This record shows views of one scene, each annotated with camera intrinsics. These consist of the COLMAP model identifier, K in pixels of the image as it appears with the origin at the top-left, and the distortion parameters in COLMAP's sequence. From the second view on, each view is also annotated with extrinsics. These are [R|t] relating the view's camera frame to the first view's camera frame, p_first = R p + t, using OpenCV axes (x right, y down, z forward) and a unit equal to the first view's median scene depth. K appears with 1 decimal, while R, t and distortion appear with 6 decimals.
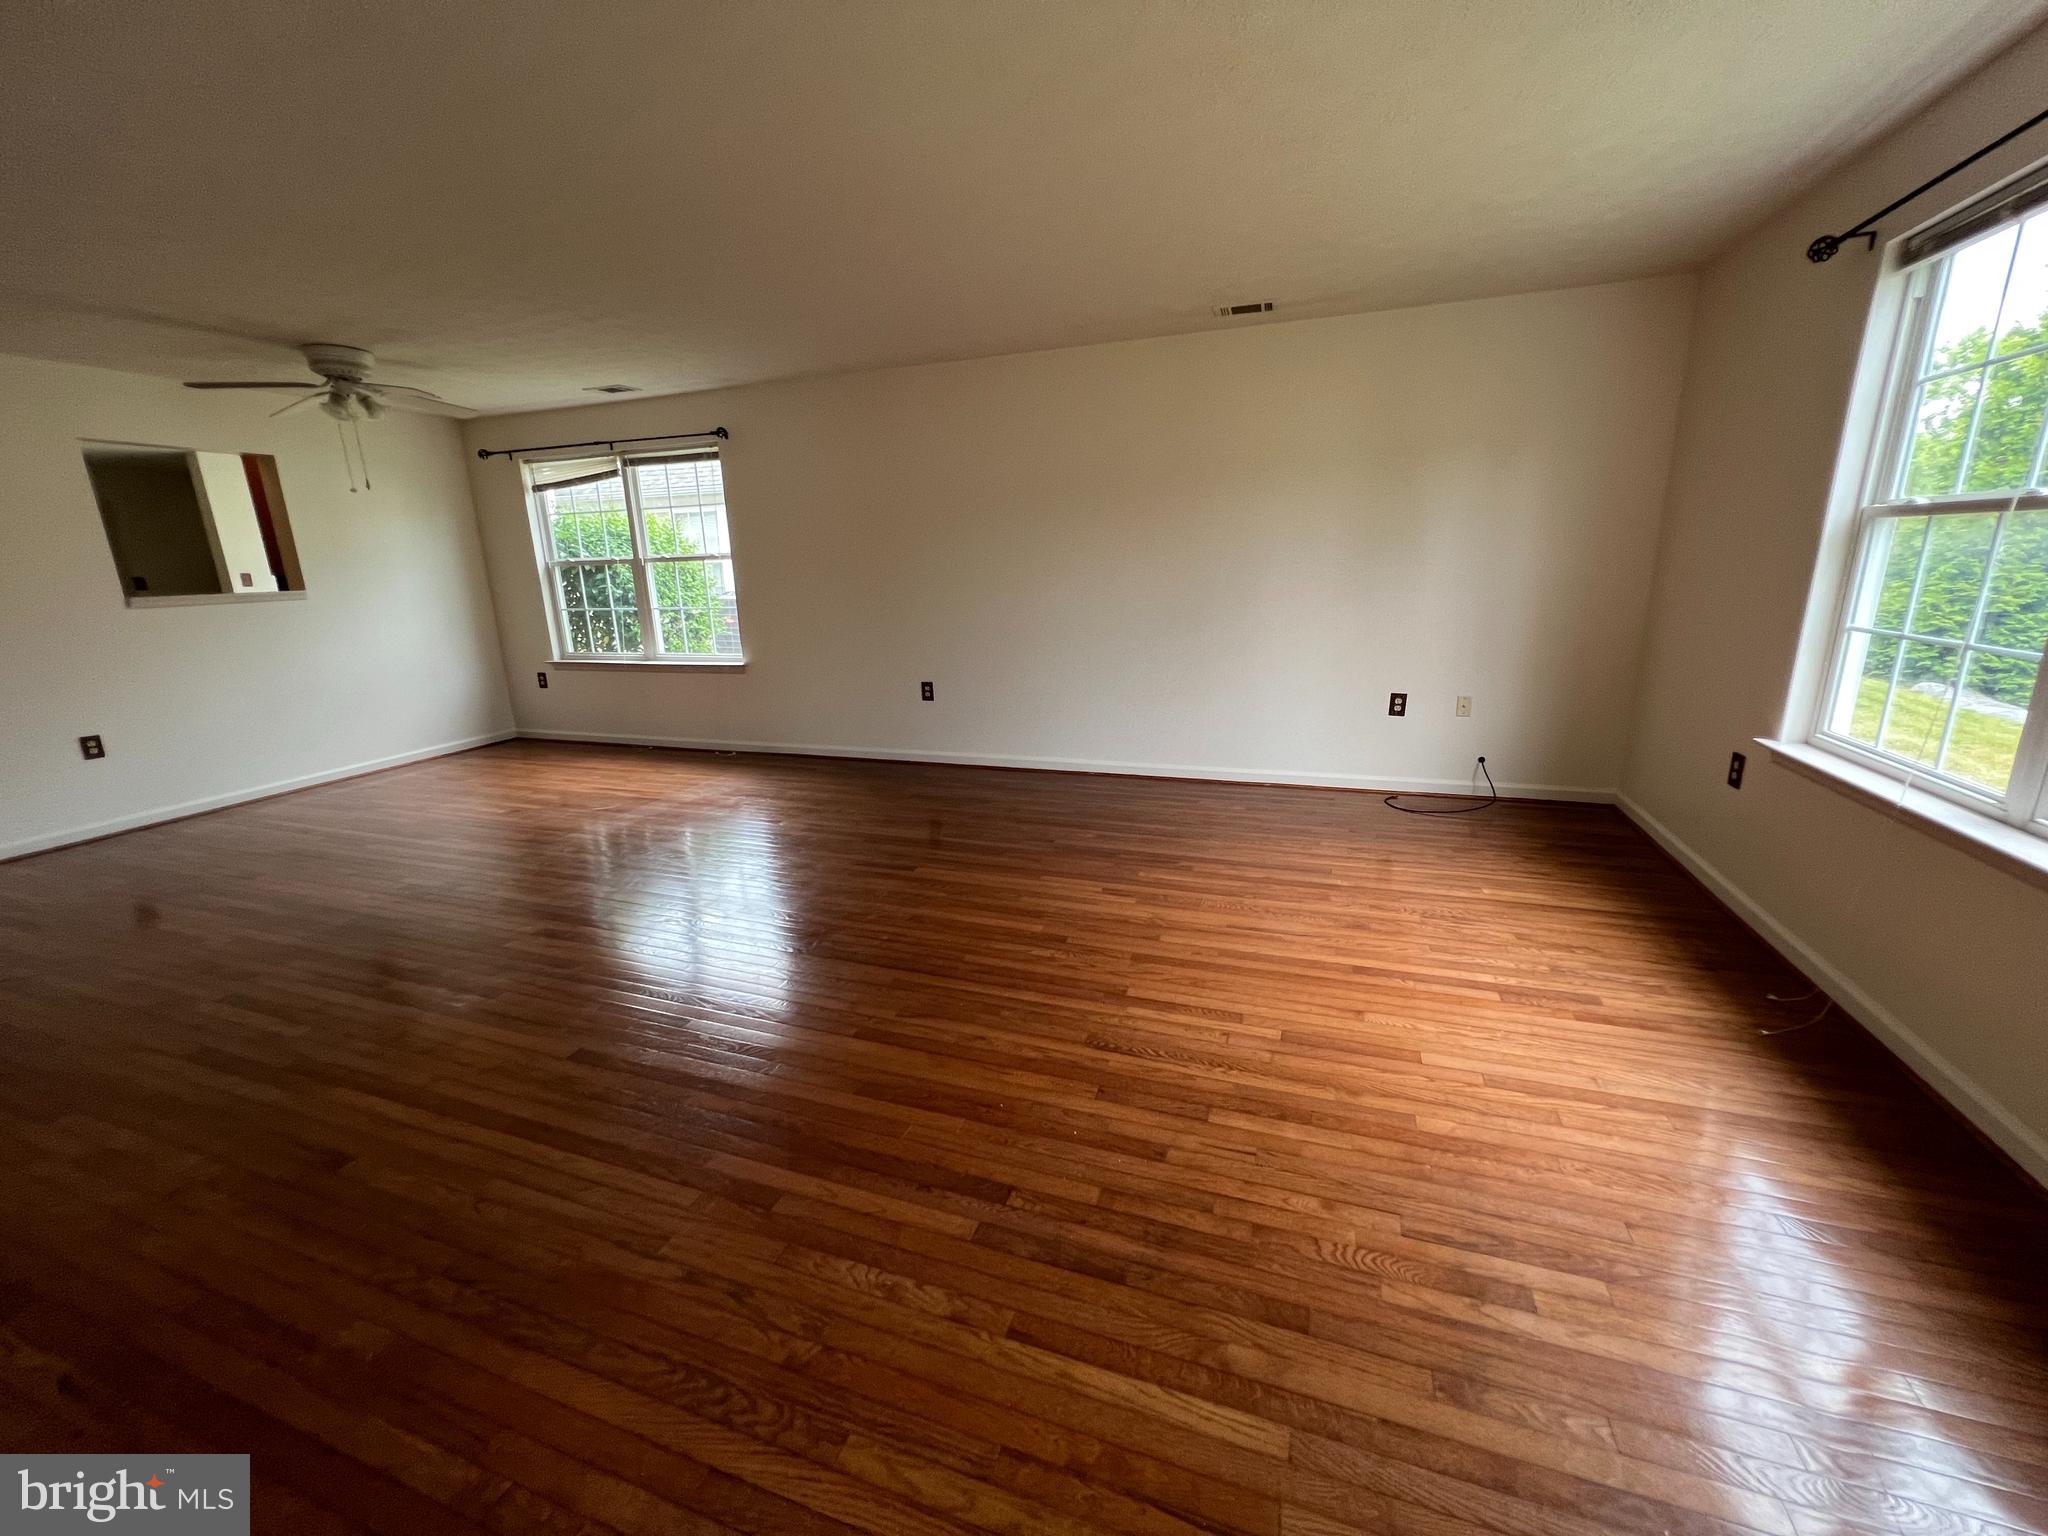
lens RADIAL K [[826.0, 0, 1015.0], [0, 826.0, 758.9], [0, 0, 1]] dist [0.007728, -0.000711]
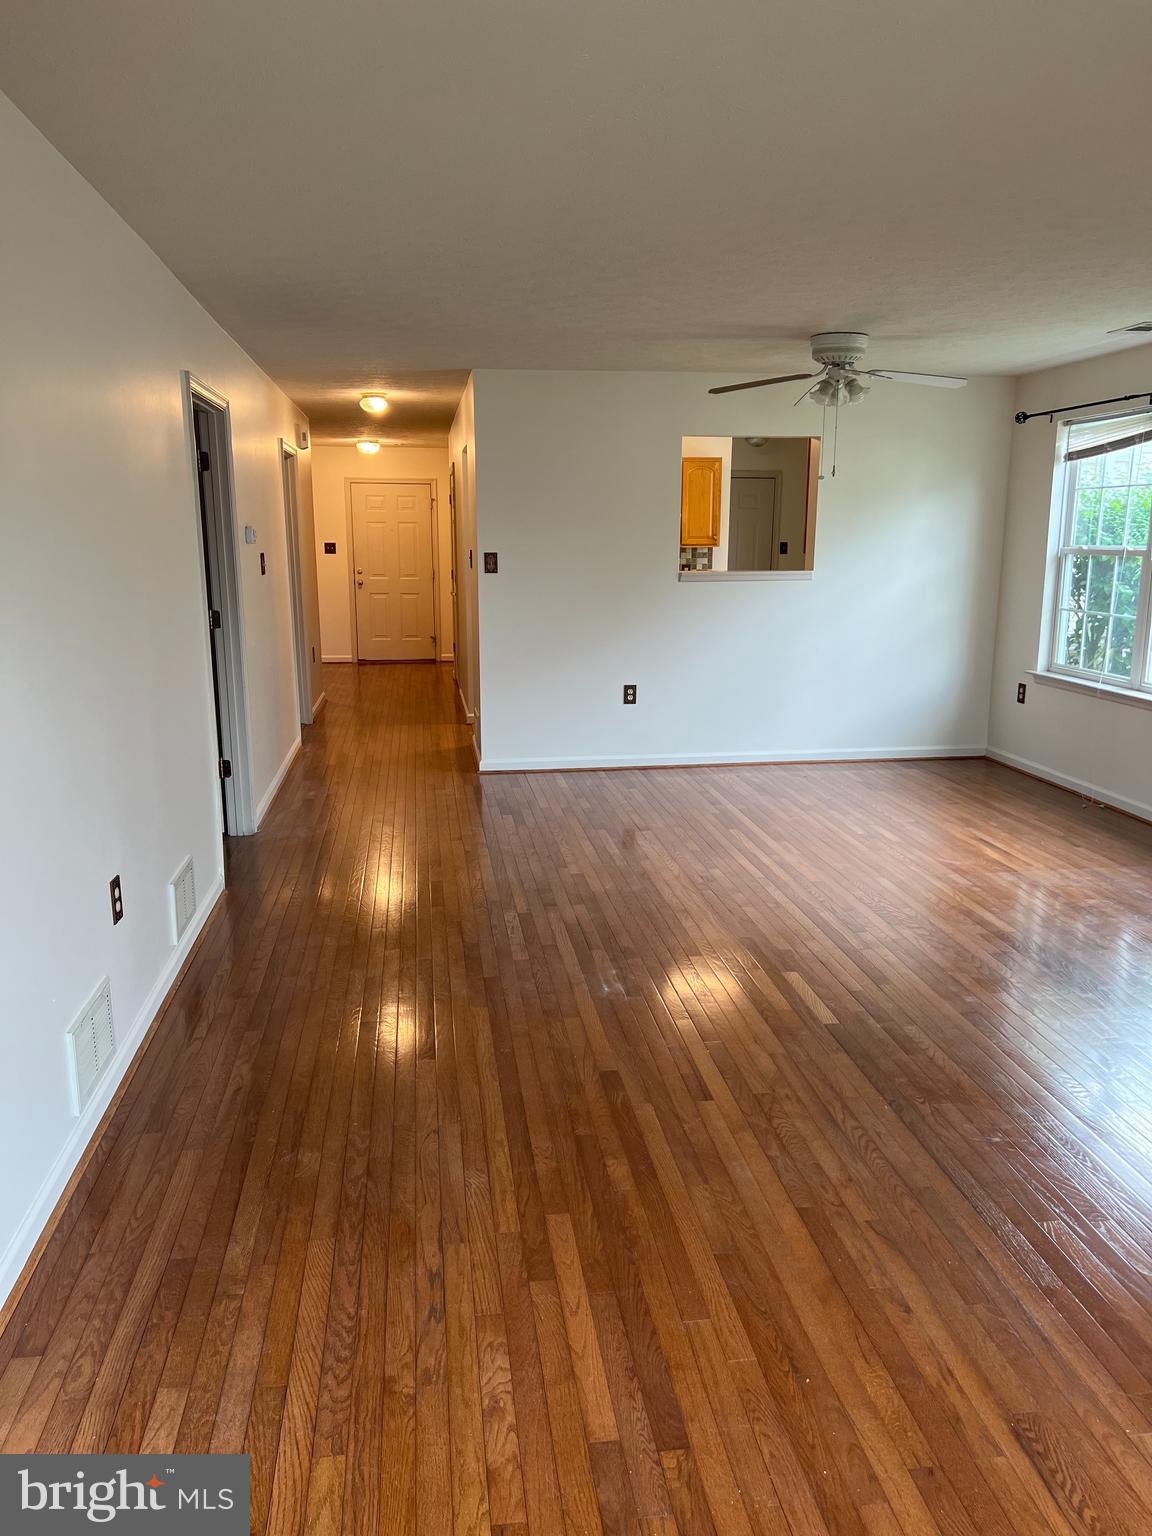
lens RADIAL K [[1153.2, 0, 571.8], [0, 1153.2, 766.3], [0, 0, 1]] dist [0.040240, -0.029158]
pose [[0.469301, 0.206631, -0.858522, 0.544191], [-0.226401, 0.967894, 0.109196, -0.136277], [0.853522, 0.143124, 0.501015, 0.203416]]
